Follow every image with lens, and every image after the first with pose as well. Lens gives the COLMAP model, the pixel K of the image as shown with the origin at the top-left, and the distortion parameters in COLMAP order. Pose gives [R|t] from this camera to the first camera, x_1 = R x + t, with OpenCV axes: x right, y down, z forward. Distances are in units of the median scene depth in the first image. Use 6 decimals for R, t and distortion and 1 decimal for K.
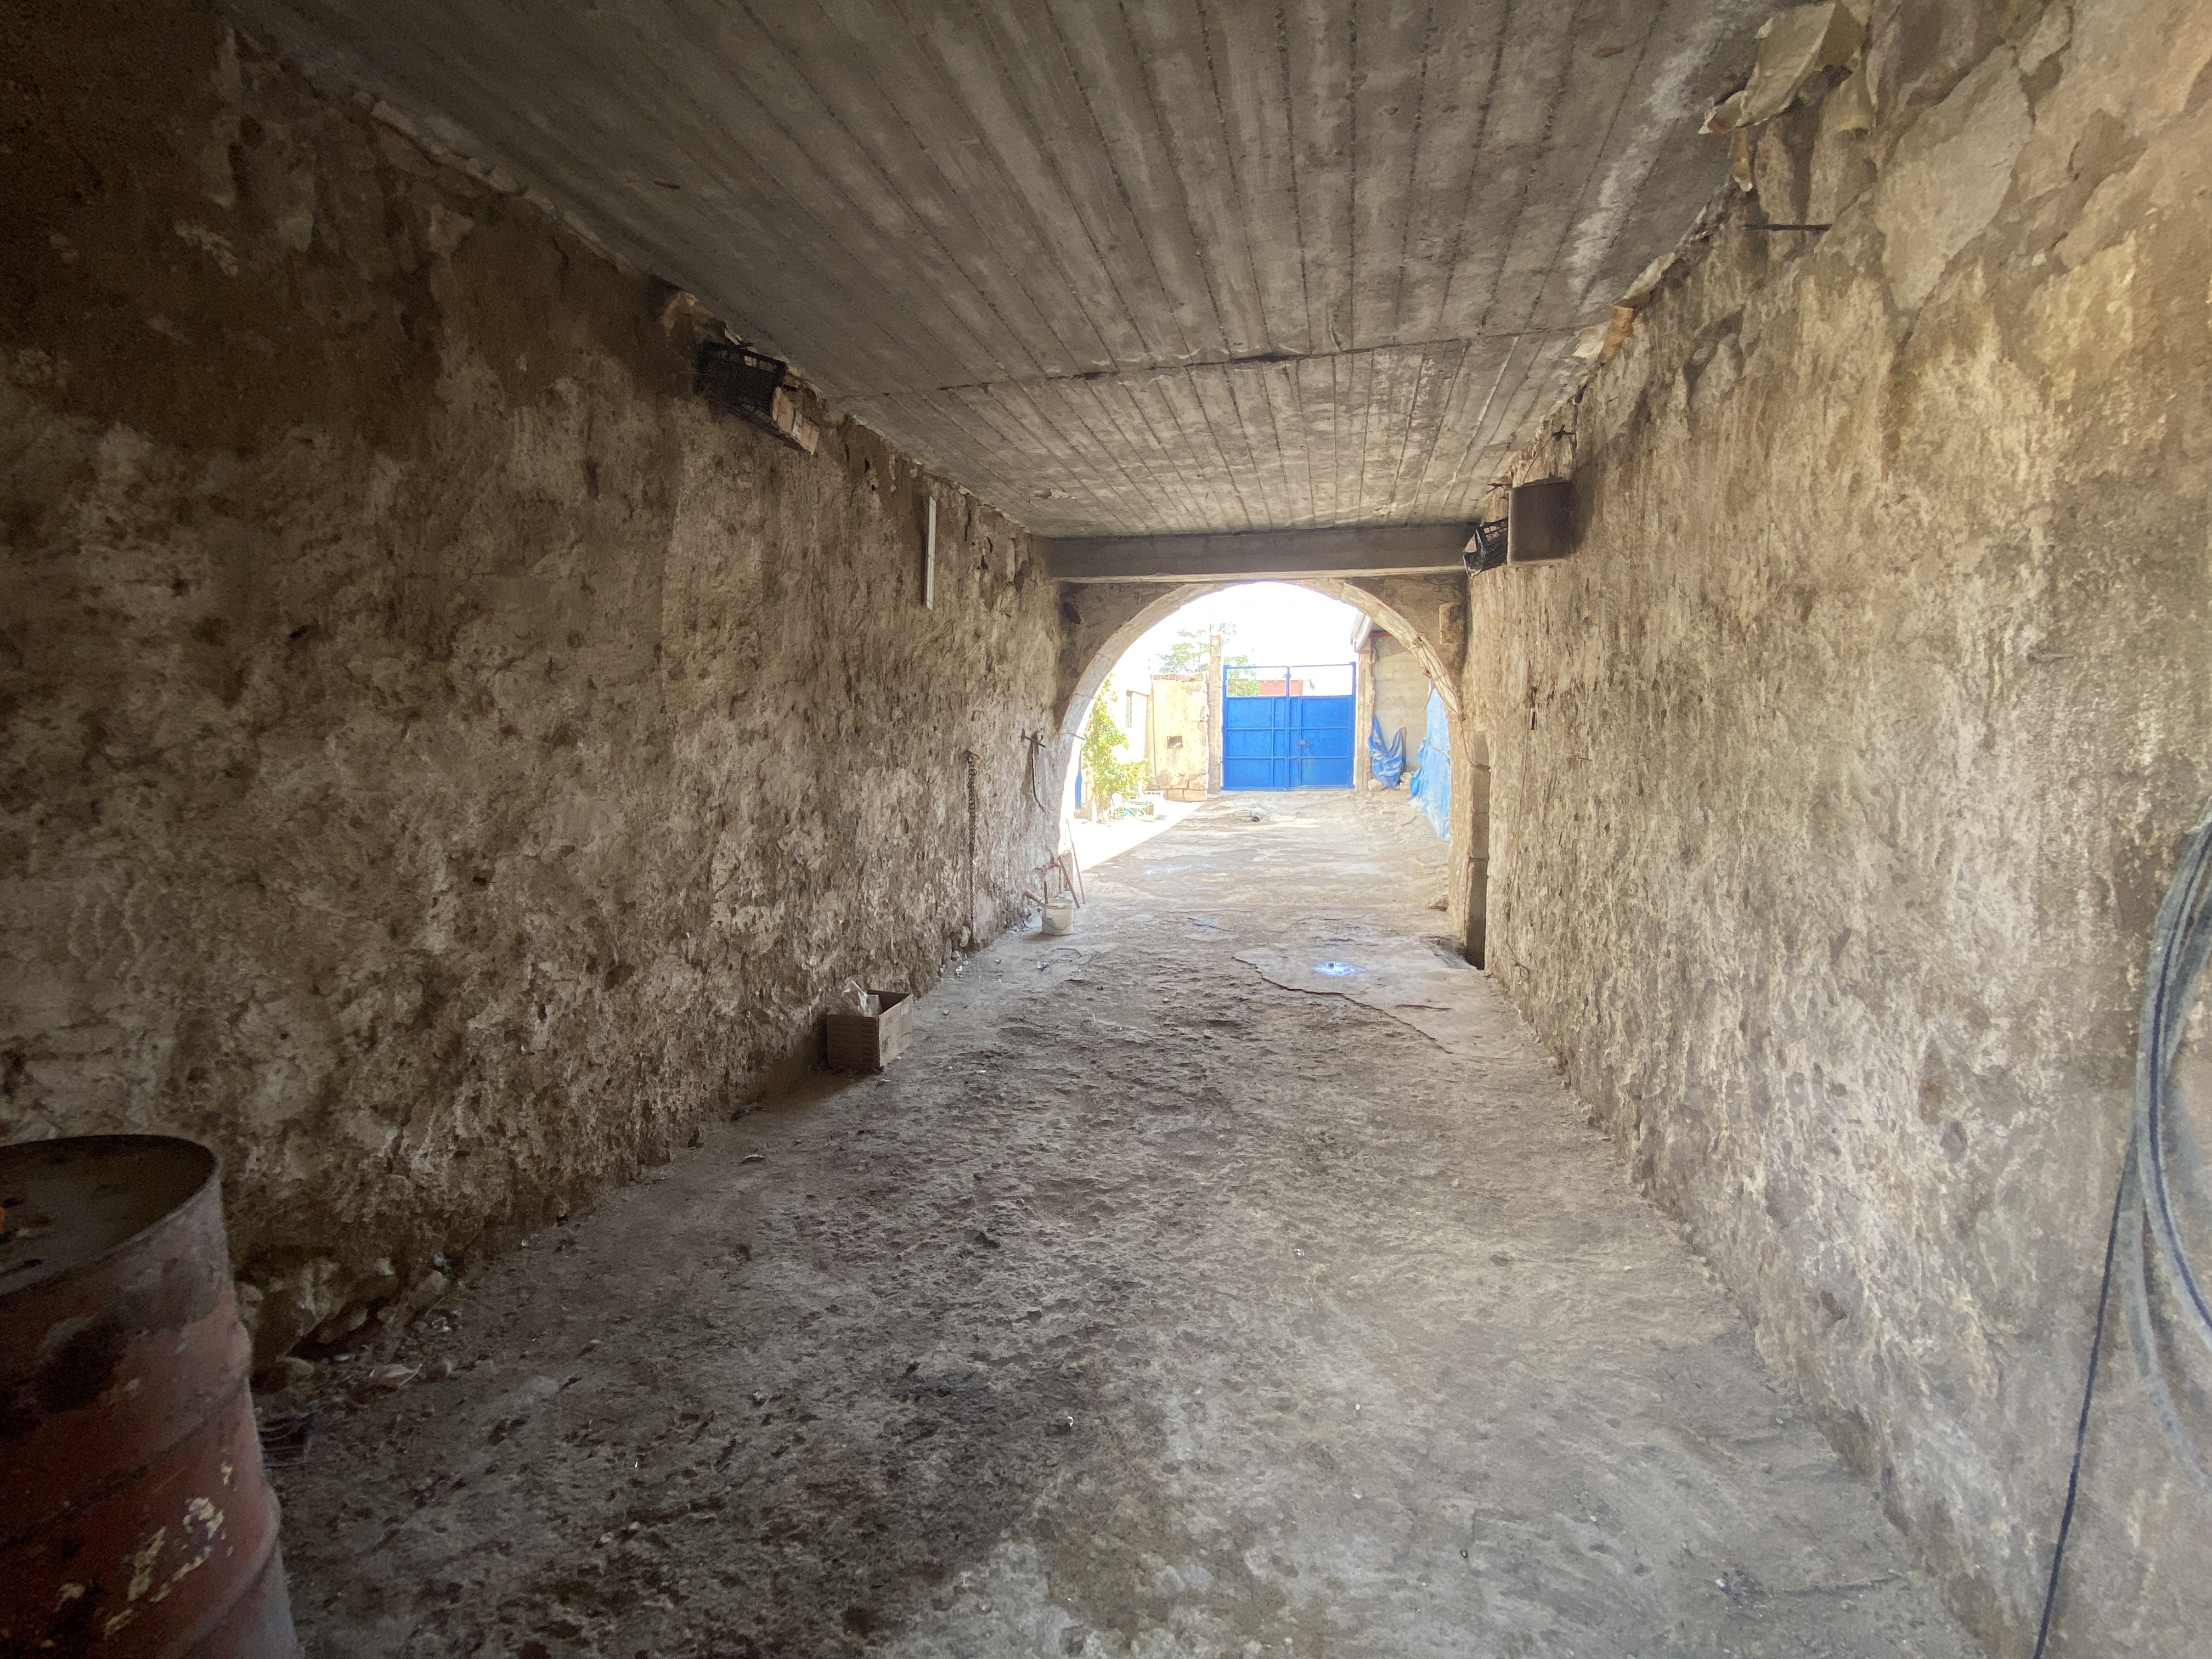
lens RADIAL K [[904.3, 0, 1106.0], [0, 904.3, 829.5], [0, 0, 1]] dist [0.015080, -0.018505]
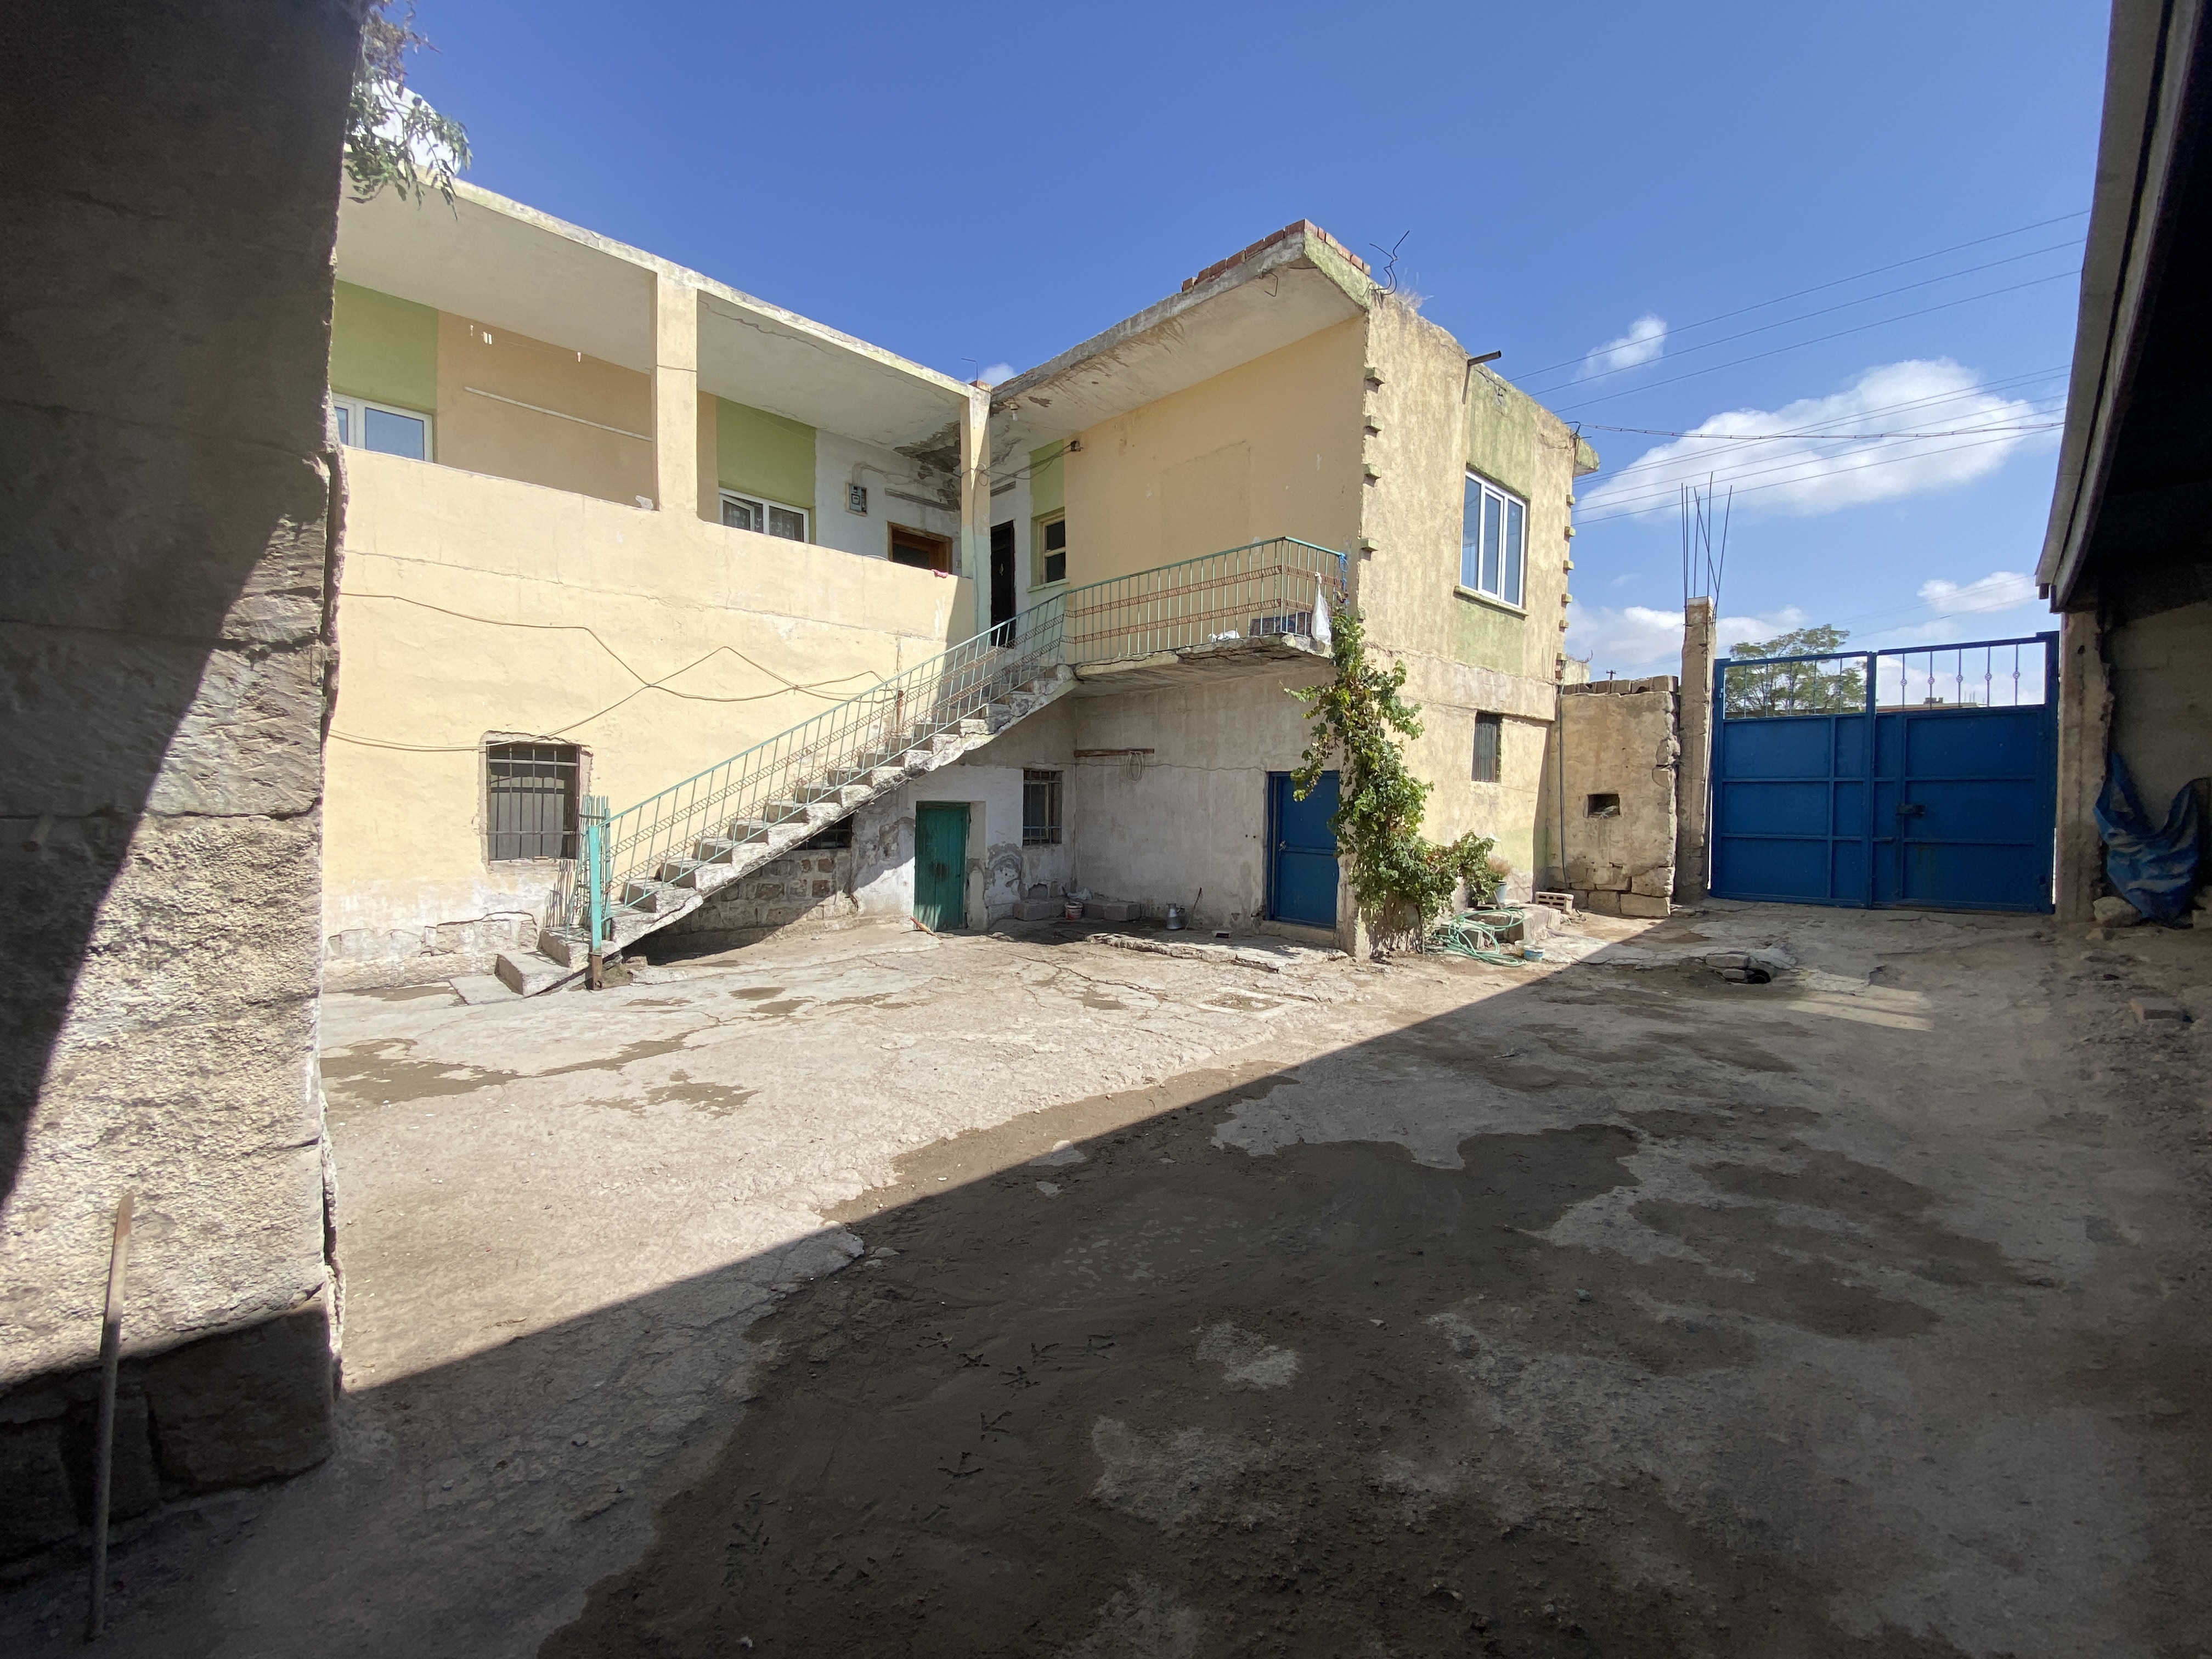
lens RADIAL K [[904.3, 0, 1106.0], [0, 904.3, 829.5], [0, 0, 1]] dist [0.015080, -0.018505]
pose [[0.849060, 0.026759, -0.527618, 0.112849], [-0.052934, 0.998000, -0.034568, -0.047743], [0.525637, 0.057280, 0.848778, 0.382726]]
